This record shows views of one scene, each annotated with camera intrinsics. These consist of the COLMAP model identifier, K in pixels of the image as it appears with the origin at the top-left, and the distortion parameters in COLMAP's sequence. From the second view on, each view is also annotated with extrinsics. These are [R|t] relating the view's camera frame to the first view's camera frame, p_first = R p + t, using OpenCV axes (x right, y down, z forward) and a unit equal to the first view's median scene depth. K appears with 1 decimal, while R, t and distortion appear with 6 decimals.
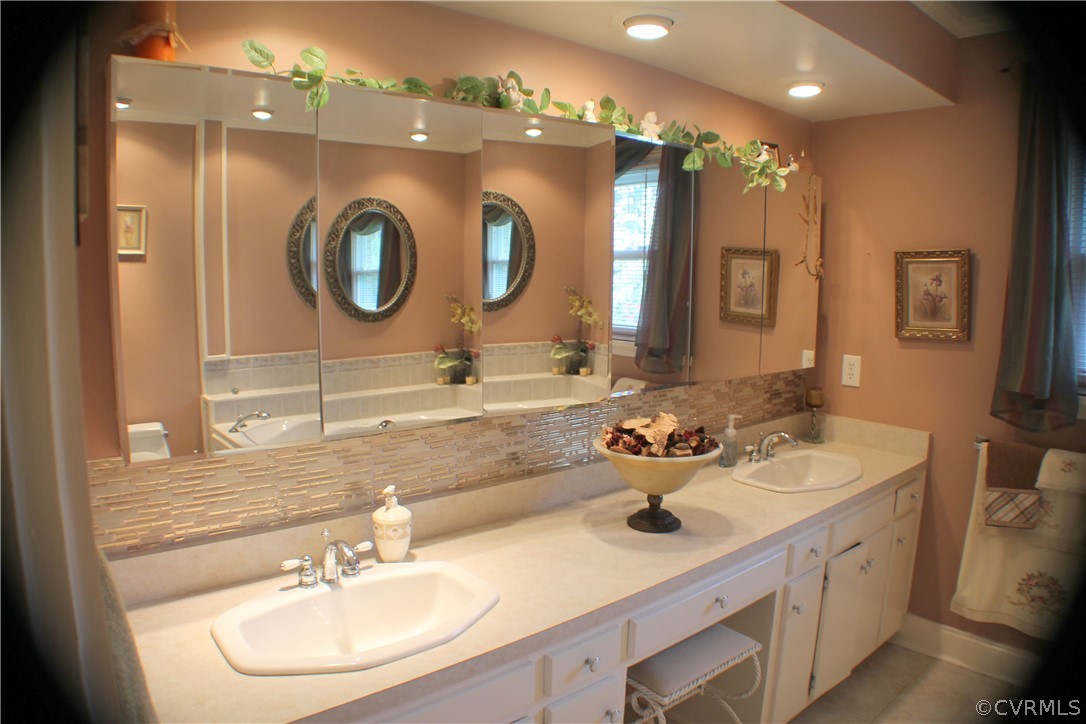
lens RADIAL K [[722.4, 0, 543.0], [0, 722.4, 362.0], [0, 0, 1]] dist [-0.213731, 0.067965]
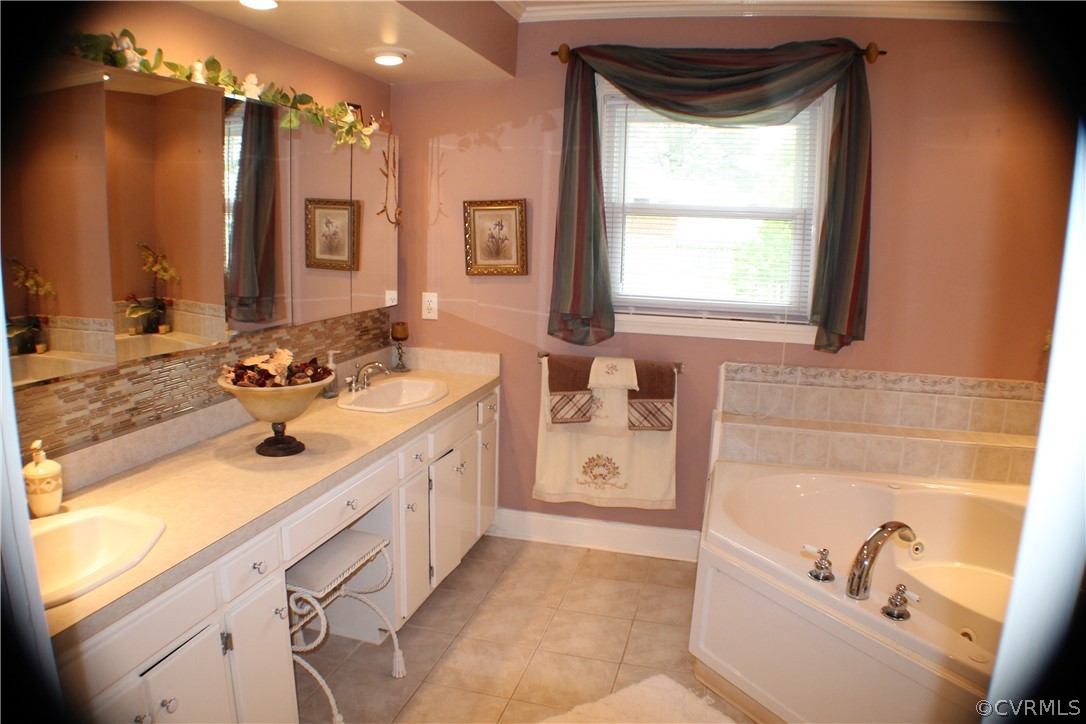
lens RADIAL K [[722.4, 0, 543.0], [0, 722.4, 362.0], [0, 0, 1]] dist [-0.213731, 0.067965]
pose [[0.827140, -0.092745, 0.554291, -0.084507], [0.053560, 0.994809, 0.086529, 0.015651], [-0.559438, -0.041883, 0.827813, -0.113845]]
